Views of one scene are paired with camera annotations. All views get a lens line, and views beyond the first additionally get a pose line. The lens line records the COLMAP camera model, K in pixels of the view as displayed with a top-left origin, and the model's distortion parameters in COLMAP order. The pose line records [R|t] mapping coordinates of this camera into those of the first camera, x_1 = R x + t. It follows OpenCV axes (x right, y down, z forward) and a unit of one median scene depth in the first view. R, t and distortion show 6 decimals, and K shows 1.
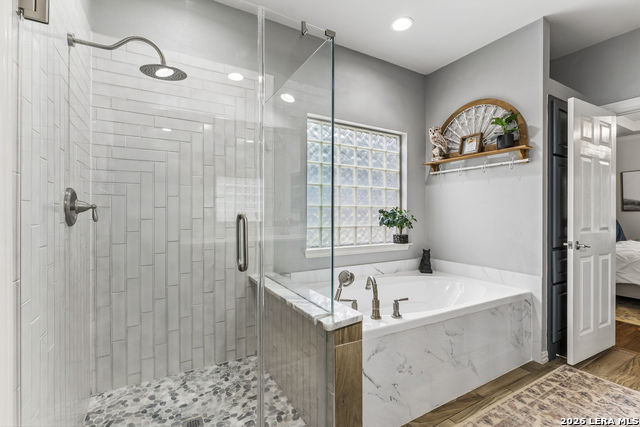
lens RADIAL K [[288.8, 0, 319.5], [0, 288.8, 212.3], [0, 0, 1]] dist [0.001279, -0.000250]
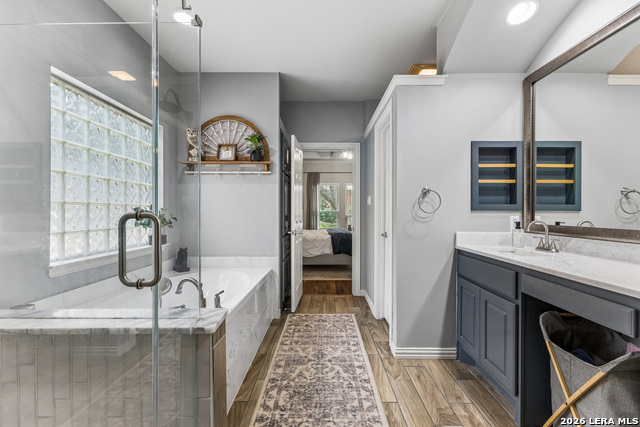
lens RADIAL K [[288.8, 0, 319.5], [0, 288.8, 212.3], [0, 0, 1]] dist [0.001279, -0.000250]
pose [[0.509983, -0.002544, 0.860181, -0.295804], [0.000551, 0.999996, 0.002630, 0.002636], [-0.860184, -0.000868, 0.509982, 0.096560]]
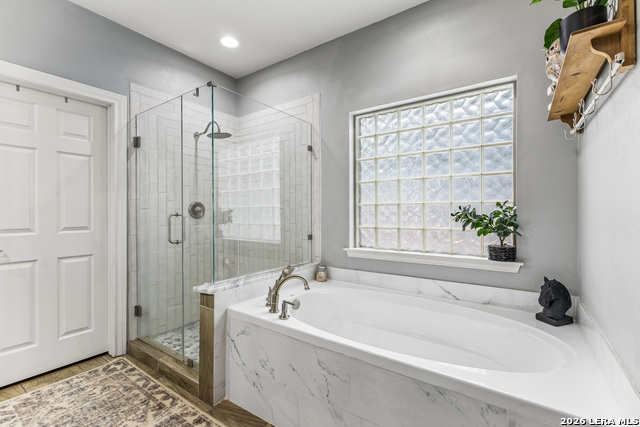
lens RADIAL K [[291.8, 0, 321.4], [0, 291.8, 211.2], [0, 0, 1]] dist [0.001616, 0.000070]
pose [[0.426622, -0.004970, -0.904416, 1.412224], [0.006169, 0.999978, -0.002585, 0.002468], [0.904409, -0.004477, 0.426643, 0.803388]]
